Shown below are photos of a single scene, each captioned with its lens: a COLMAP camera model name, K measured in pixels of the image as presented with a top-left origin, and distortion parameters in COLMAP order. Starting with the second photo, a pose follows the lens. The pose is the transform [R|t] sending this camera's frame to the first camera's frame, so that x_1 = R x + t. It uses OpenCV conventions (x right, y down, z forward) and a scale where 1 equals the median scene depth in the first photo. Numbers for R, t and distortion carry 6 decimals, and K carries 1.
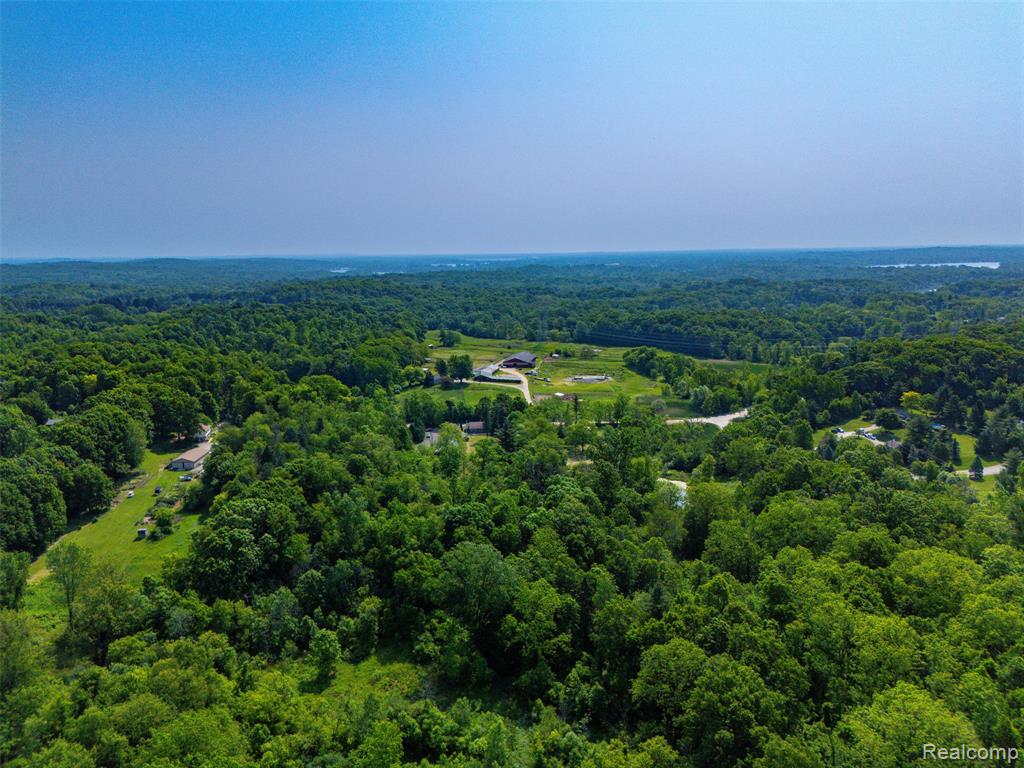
lens RADIAL K [[759.6, 0, 511.3], [0, 759.6, 385.5], [0, 0, 1]] dist [0.042085, -0.006426]
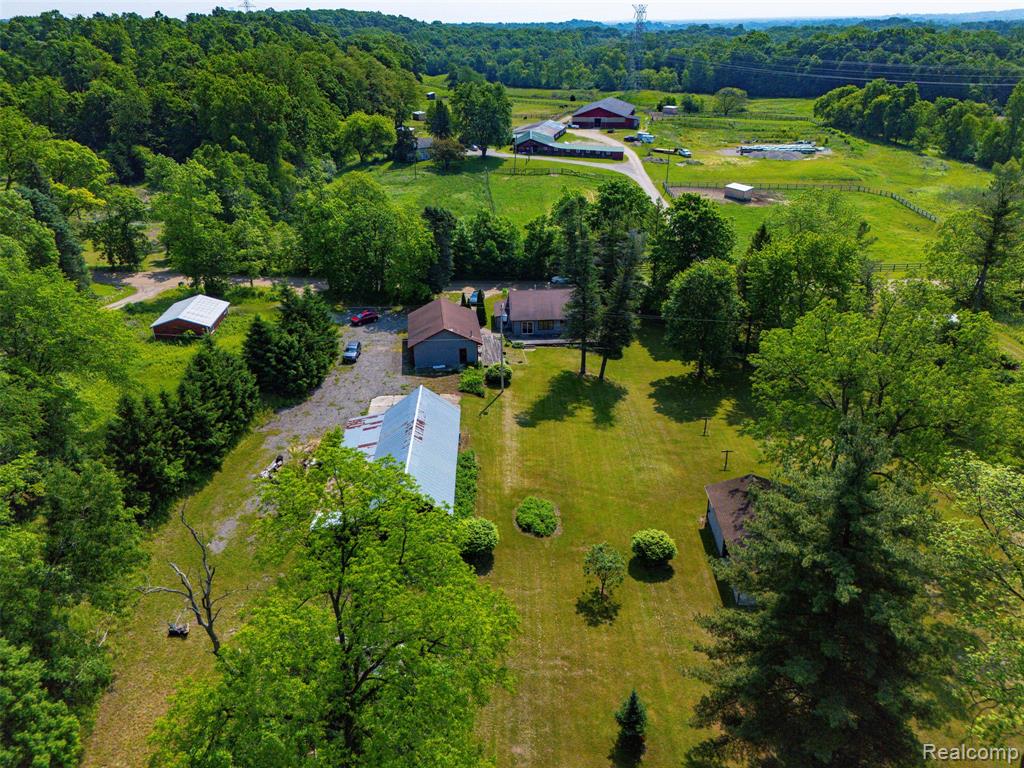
lens RADIAL K [[759.6, 0, 509.5], [0, 759.6, 380.6], [0, 0, 1]] dist [0.042085, -0.006426]
pose [[0.999241, 0.018630, -0.034206, -0.034616], [-0.009147, 0.965874, 0.258849, 0.006425], [0.037861, -0.258340, 0.965312, 0.552165]]
